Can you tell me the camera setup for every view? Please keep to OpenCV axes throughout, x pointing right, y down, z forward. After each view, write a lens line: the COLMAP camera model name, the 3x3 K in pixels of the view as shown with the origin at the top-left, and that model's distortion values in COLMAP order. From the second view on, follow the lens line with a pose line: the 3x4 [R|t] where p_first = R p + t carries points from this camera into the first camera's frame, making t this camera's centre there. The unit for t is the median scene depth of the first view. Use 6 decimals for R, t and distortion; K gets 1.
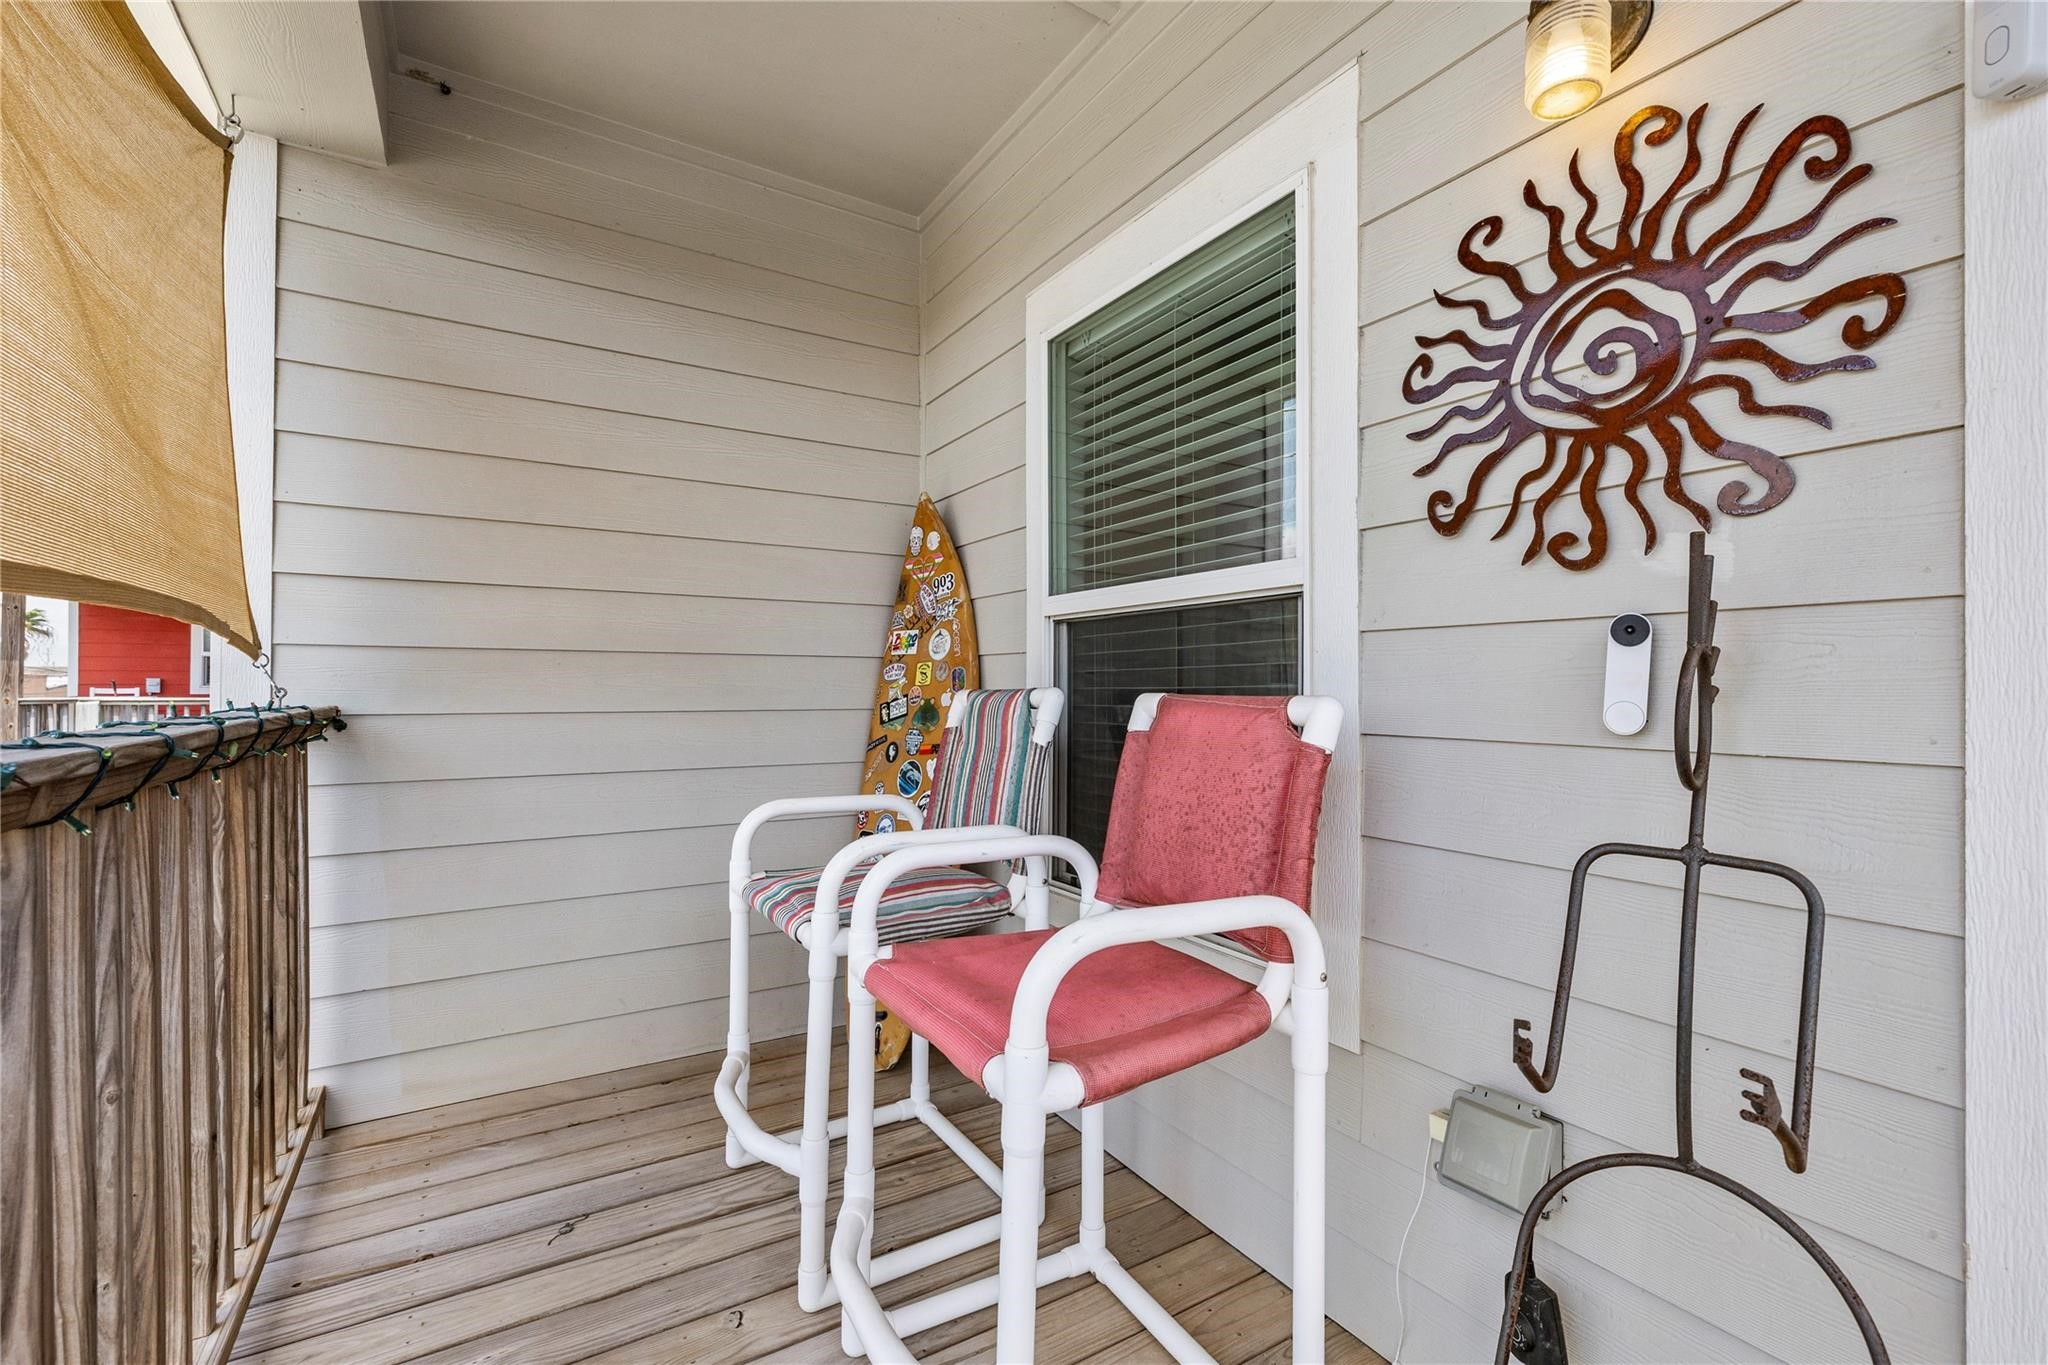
lens RADIAL K [[867.3, 0, 1031.0], [0, 867.3, 674.6], [0, 0, 1]] dist [-0.000541, -0.000114]
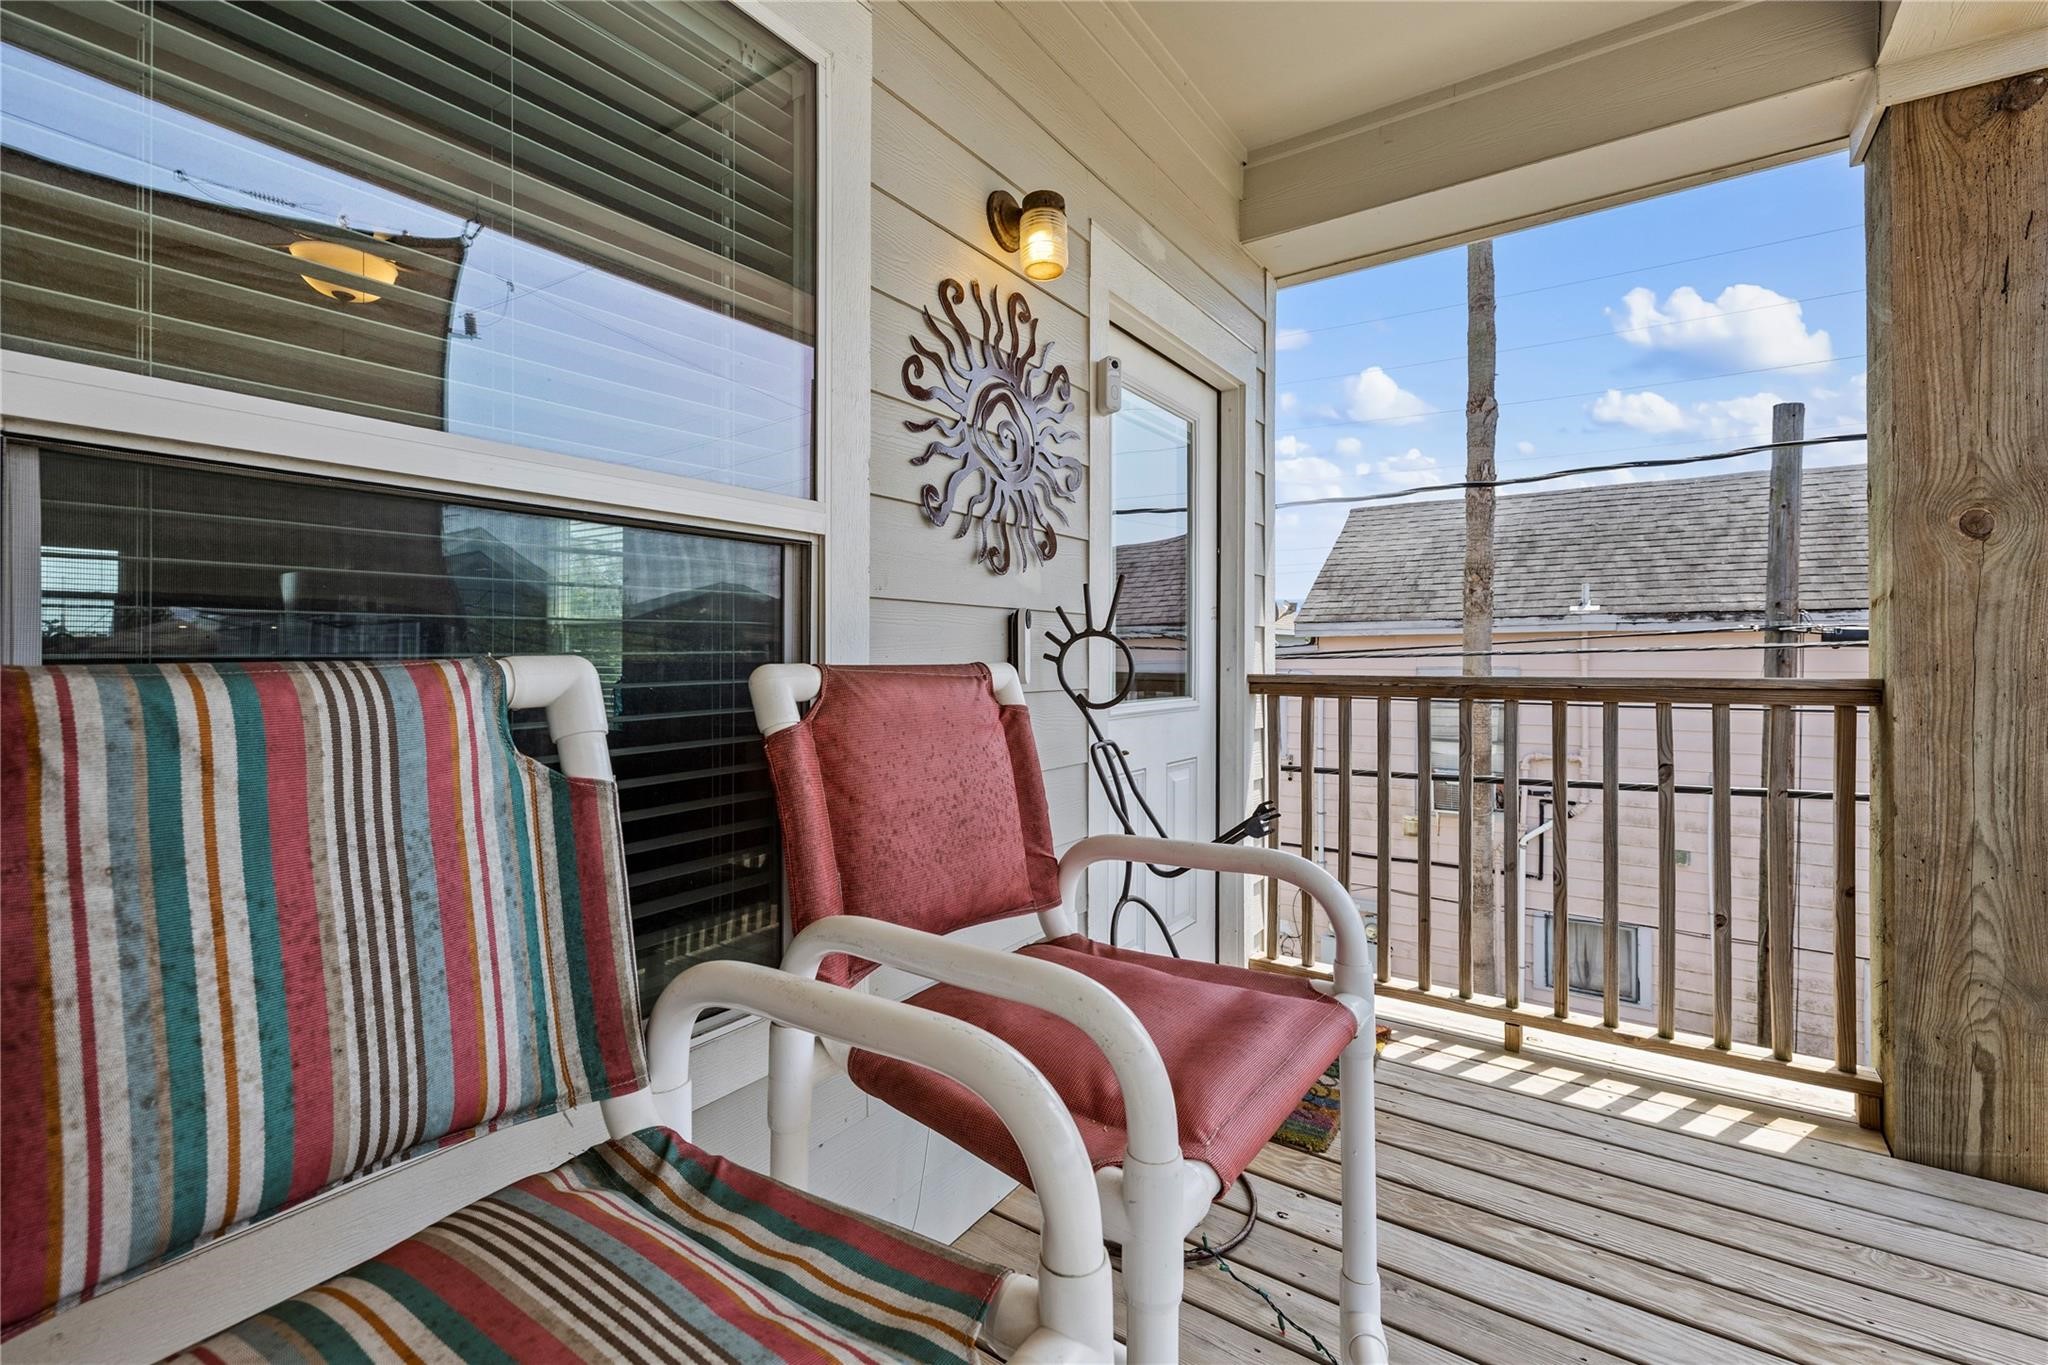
lens RADIAL K [[867.3, 0, 1031.0], [0, 867.3, 674.6], [0, 0, 1]] dist [-0.000541, -0.000114]
pose [[-0.395289, -0.012757, 0.918468, -0.699145], [0.002852, 0.999882, 0.015115, 0.025702], [-0.918552, 0.008595, -0.395206, 1.443403]]
